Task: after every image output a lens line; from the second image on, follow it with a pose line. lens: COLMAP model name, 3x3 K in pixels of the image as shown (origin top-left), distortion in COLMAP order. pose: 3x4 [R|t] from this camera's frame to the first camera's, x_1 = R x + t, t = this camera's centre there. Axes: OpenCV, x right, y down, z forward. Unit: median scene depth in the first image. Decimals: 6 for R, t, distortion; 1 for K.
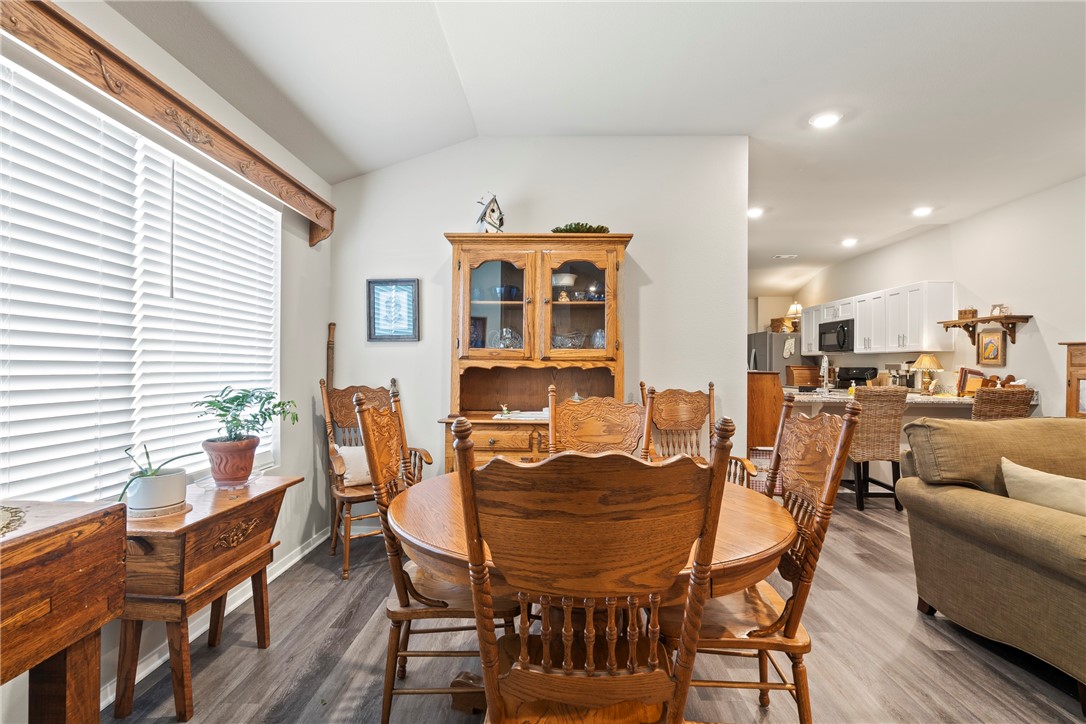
lens RADIAL K [[497.8, 0, 543.0], [0, 497.8, 362.0], [0, 0, 1]] dist [0.001583, -0.000037]
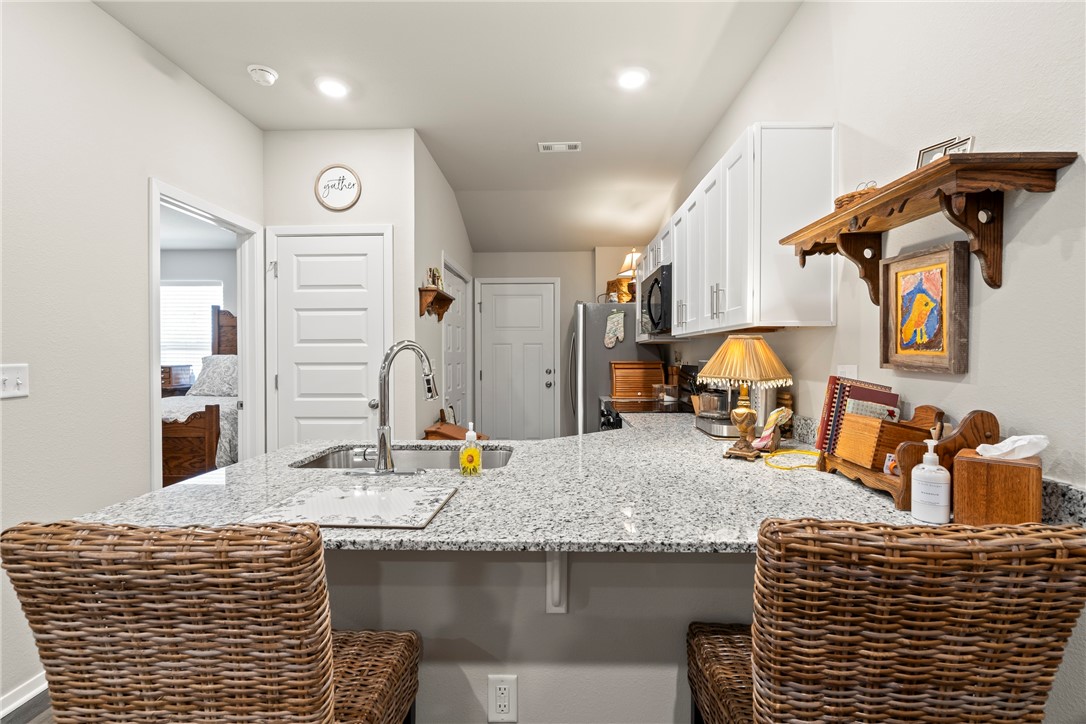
lens RADIAL K [[498.9, 0, 547.1], [0, 498.9, 361.6], [0, 0, 1]] dist [0.000576, 0.000331]
pose [[0.999935, -0.009356, -0.006513, 0.653147], [0.009475, 0.999784, 0.018489, -0.005035], [0.006338, -0.018549, 0.999808, 0.677163]]
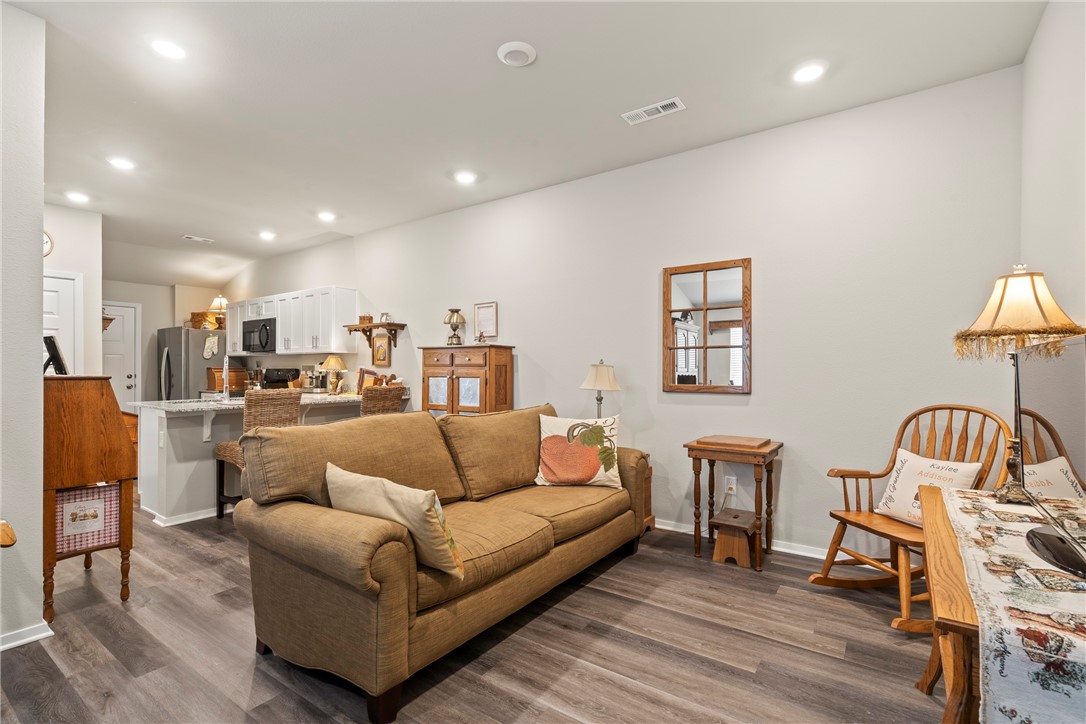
lens RADIAL K [[492.4, 0, 541.0], [0, 492.4, 368.4], [0, 0, 1]] dist [0.002654, 0.000505]
pose [[0.560949, -0.008337, 0.827808, 0.161479], [0.000581, 0.999953, 0.009677, 0.001560], [-0.827850, -0.004947, 0.560928, 0.060546]]
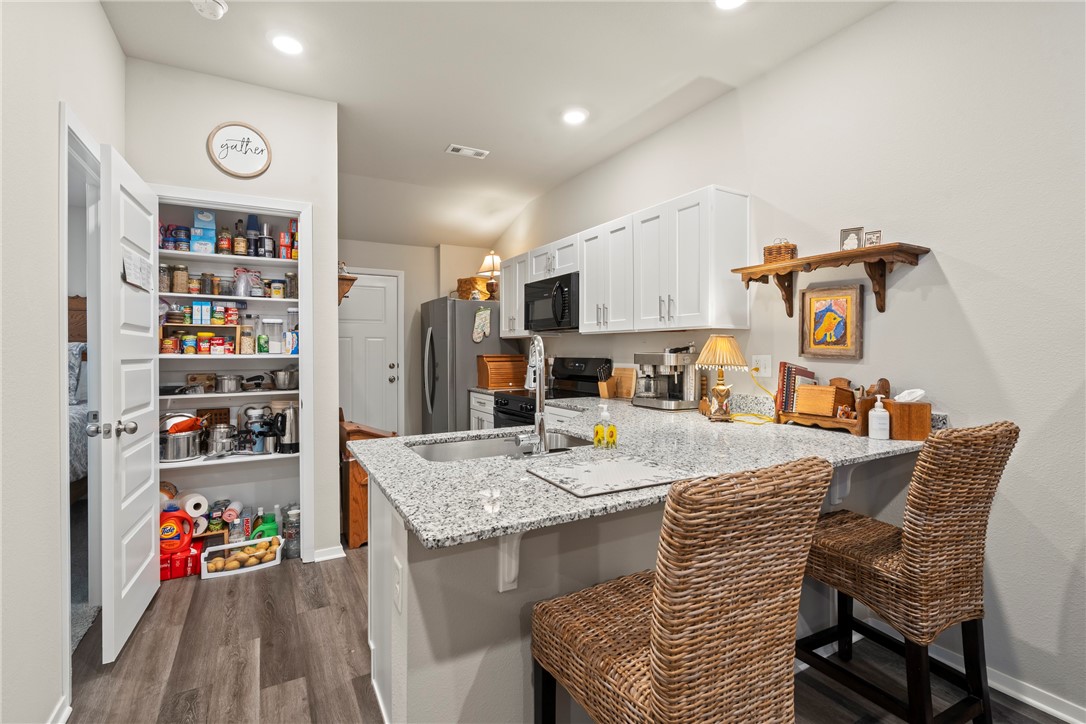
lens RADIAL K [[497.1, 0, 541.4], [0, 497.1, 352.0], [0, 0, 1]] dist [0.000217, 0.000390]
pose [[0.862222, -0.012766, 0.506369, 0.389928], [0.006215, 0.999874, 0.014625, -0.006785], [-0.506492, -0.009463, 0.862193, 0.690427]]
